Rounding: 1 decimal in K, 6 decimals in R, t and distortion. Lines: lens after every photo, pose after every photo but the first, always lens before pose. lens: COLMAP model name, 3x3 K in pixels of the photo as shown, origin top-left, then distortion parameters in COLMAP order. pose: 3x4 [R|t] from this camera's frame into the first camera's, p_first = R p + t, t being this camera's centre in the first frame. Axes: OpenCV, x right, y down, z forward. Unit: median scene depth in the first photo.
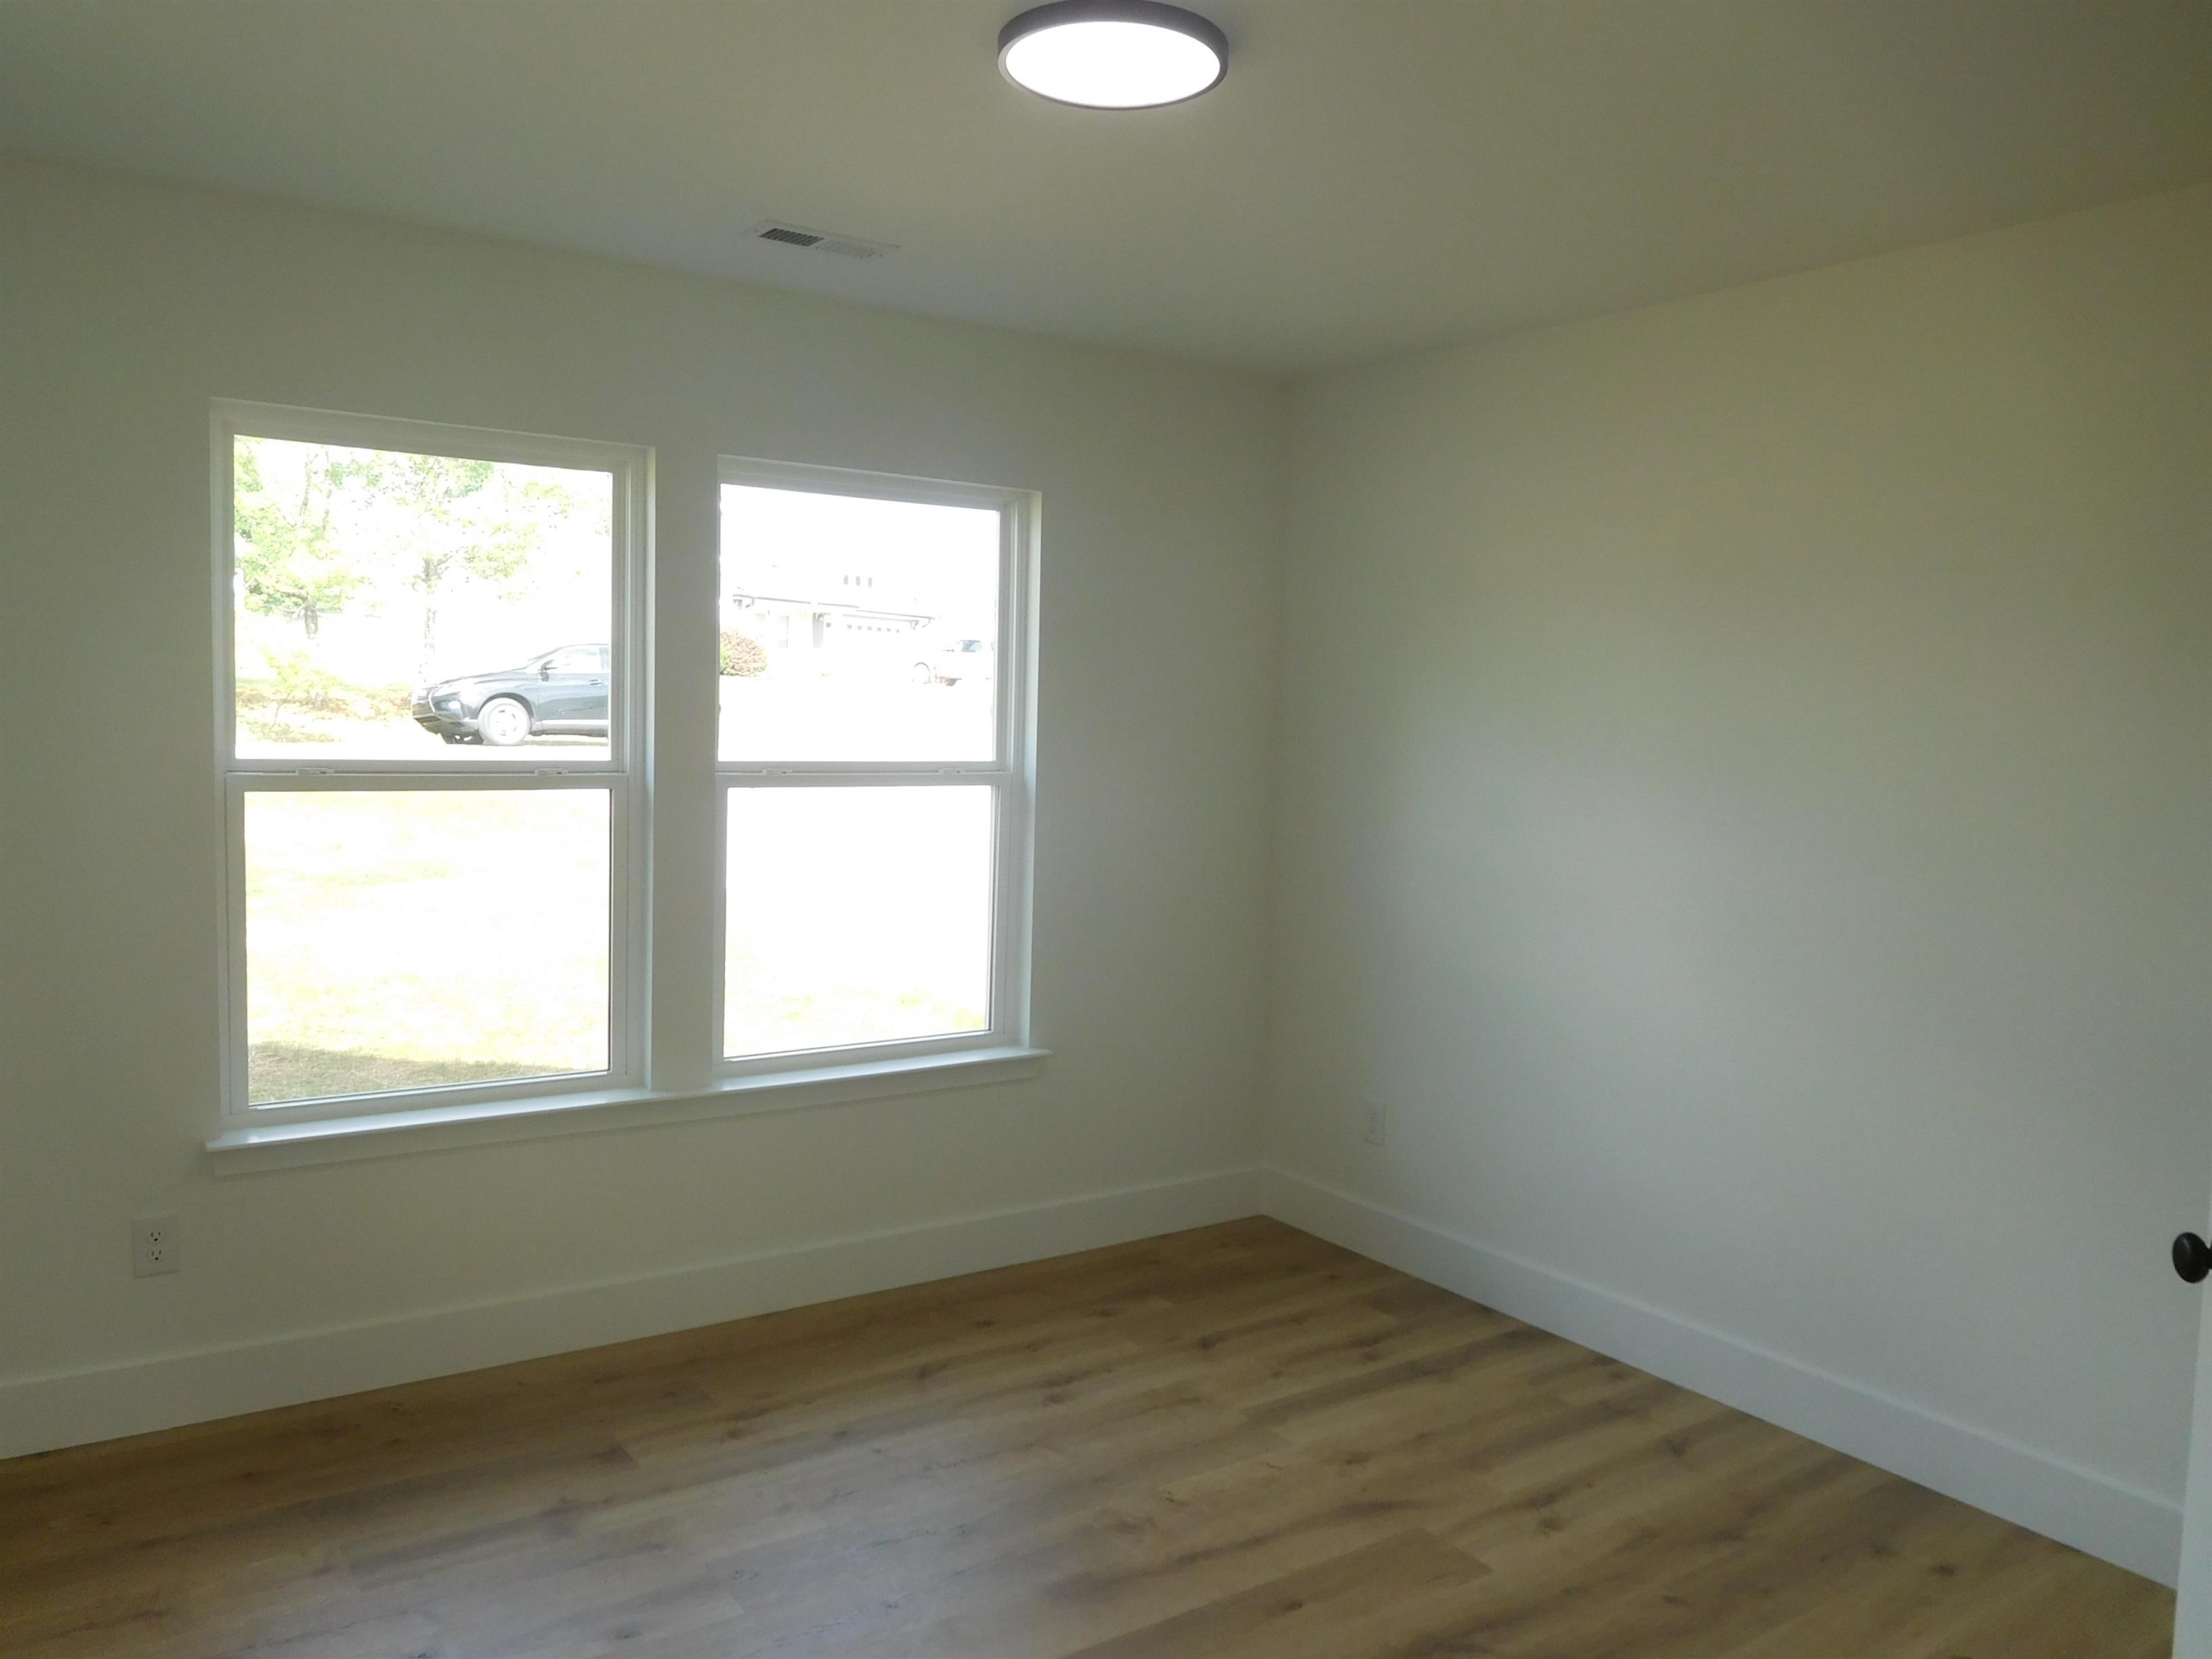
lens RADIAL K [[1736.6, 0, 1106.0], [0, 1736.6, 829.5], [0, 0, 1]] dist [-0.003298, -0.000044]
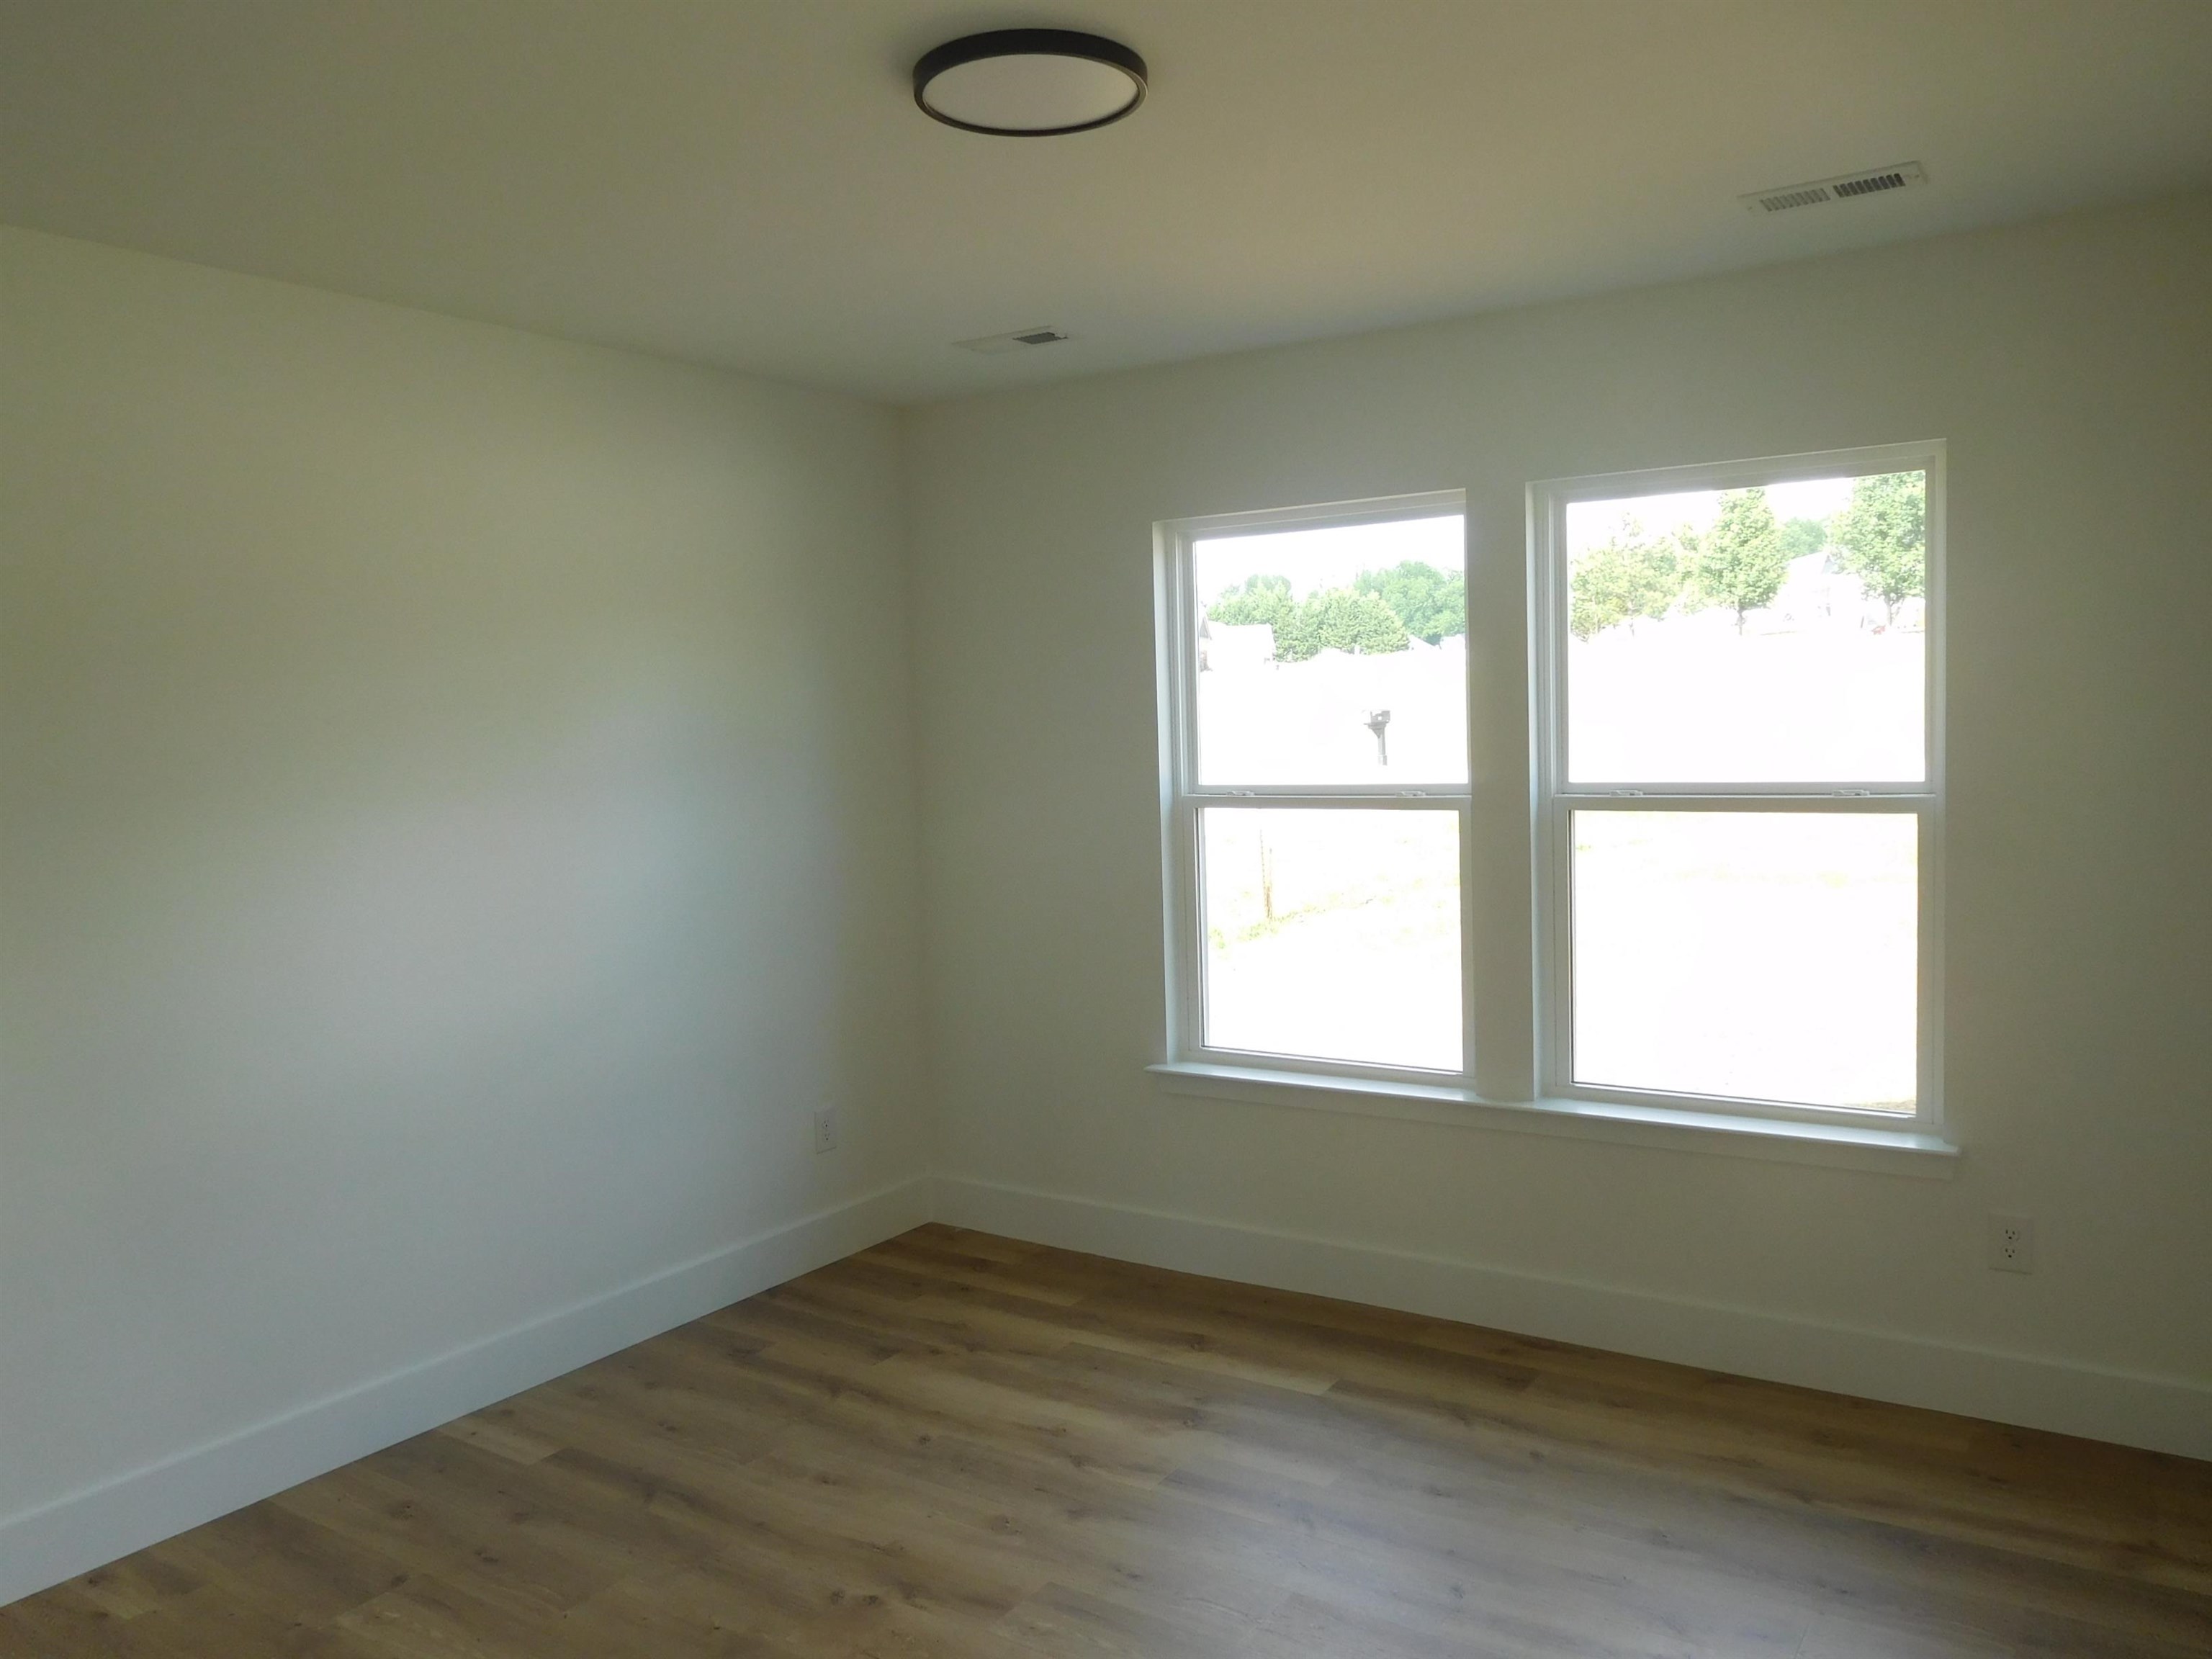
lens RADIAL K [[1619.0, 0, 1106.0], [0, 1619.0, 829.5], [0, 0, 1]] dist [0.002759, 0.002270]
pose [[0.408096, 0.025222, -0.912591, 0.516574], [-0.036200, 0.999279, 0.011430, -0.014002], [0.912221, 0.028371, 0.408715, 0.367483]]
